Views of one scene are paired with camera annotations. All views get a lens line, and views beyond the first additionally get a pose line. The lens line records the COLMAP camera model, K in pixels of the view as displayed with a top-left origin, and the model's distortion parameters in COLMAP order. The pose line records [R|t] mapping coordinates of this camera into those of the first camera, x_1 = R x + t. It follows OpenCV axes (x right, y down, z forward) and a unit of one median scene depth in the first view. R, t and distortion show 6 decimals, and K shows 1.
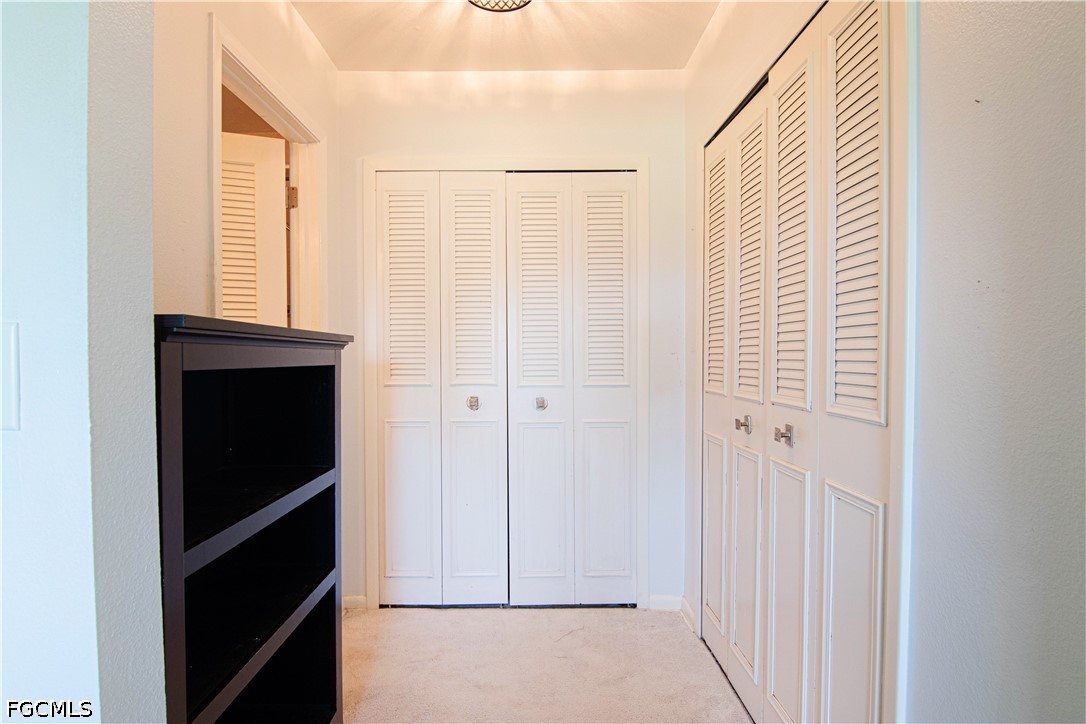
lens RADIAL K [[557.4, 0, 538.2], [0, 557.4, 367.2], [0, 0, 1]] dist [-0.015697, -0.005060]
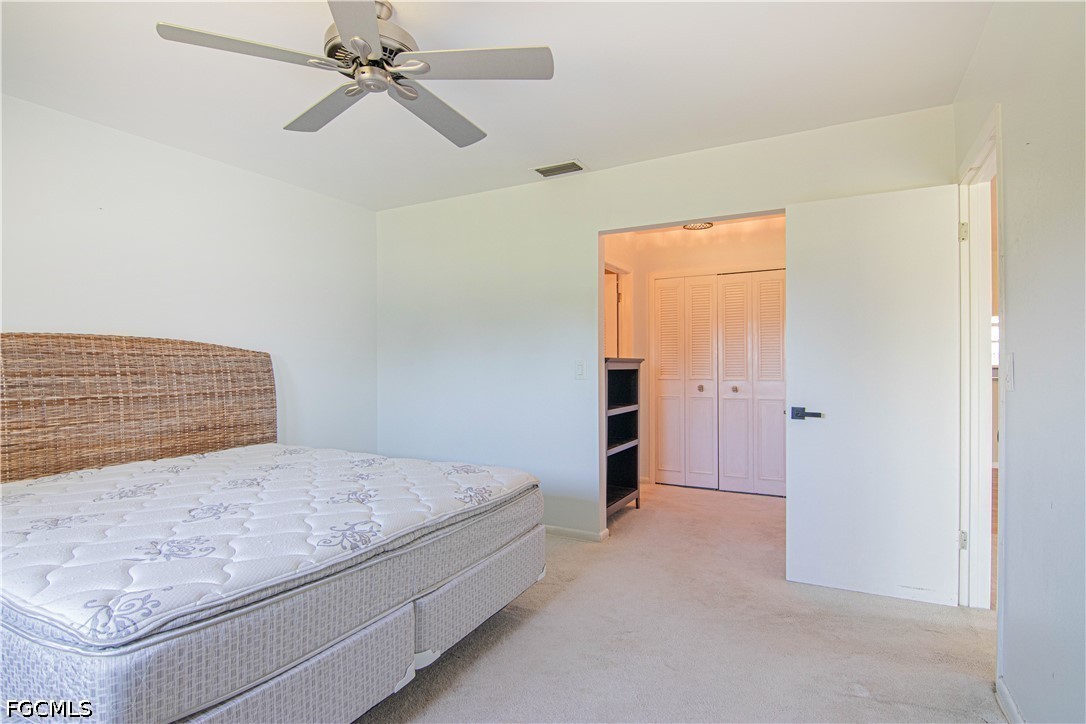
lens RADIAL K [[557.4, 0, 543.3], [0, 557.4, 363.1], [0, 0, 1]] dist [-0.015697, -0.005060]
pose [[0.883163, -0.003387, -0.469053, 0.337752], [-0.006939, 0.999770, -0.020284, 0.016800], [0.469014, 0.021168, 0.882937, -1.101372]]
